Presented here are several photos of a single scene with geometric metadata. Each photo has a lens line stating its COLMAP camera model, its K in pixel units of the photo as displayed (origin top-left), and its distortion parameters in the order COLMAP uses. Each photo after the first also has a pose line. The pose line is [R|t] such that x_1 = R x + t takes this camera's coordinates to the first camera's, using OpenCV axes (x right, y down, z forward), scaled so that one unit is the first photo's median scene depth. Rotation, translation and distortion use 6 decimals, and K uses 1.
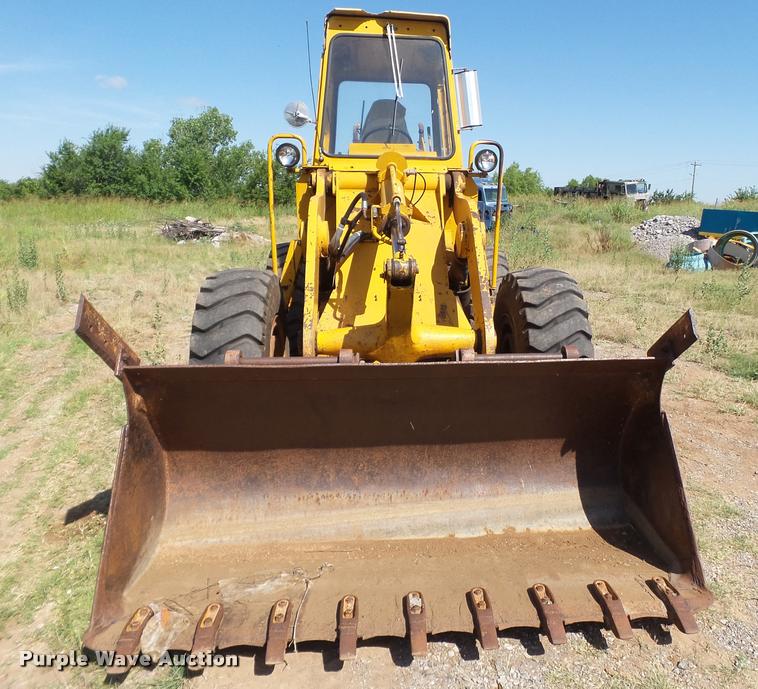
lens RADIAL K [[650.7, 0, 385.1], [0, 650.7, 340.8], [0, 0, 1]] dist [-0.021785, -0.002380]
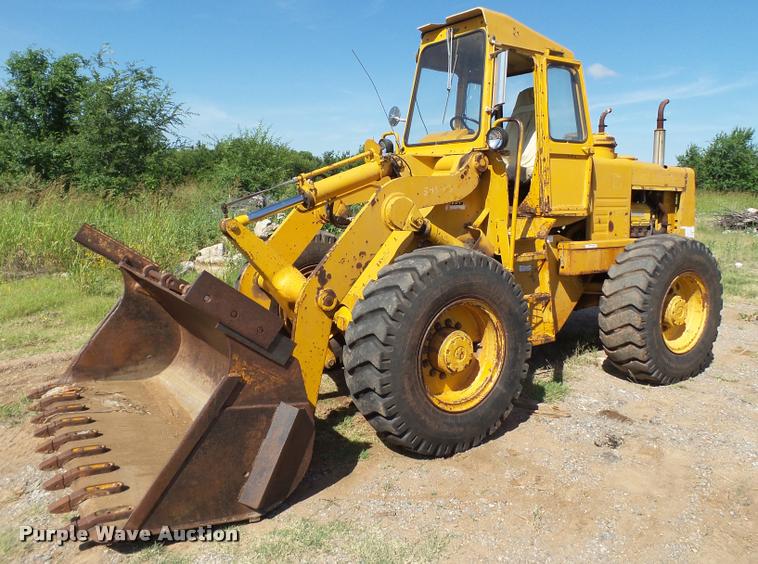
lens RADIAL K [[546.5, 0, 380.5], [0, 546.5, 261.4], [0, 0, 1]] dist [-0.004828, 0.008674]
pose [[0.520007, 0.109051, -0.847172, 1.095844], [-0.188037, 0.982100, 0.011000, -0.105785], [0.833207, 0.153579, 0.531205, 0.629281]]
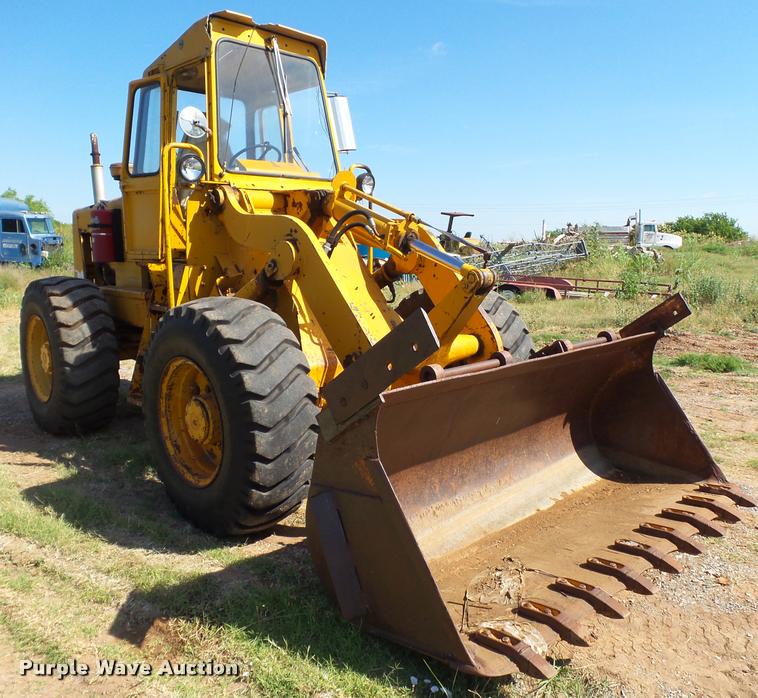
lens RADIAL K [[713.4, 0, 374.7], [0, 713.4, 354.9], [0, 0, 1]] dist [-0.008097, 0.000000]
pose [[0.761700, -0.111778, 0.638216, -0.834987], [0.140406, 0.990077, 0.005831, -0.015142], [-0.632534, 0.085168, 0.769836, 0.189202]]
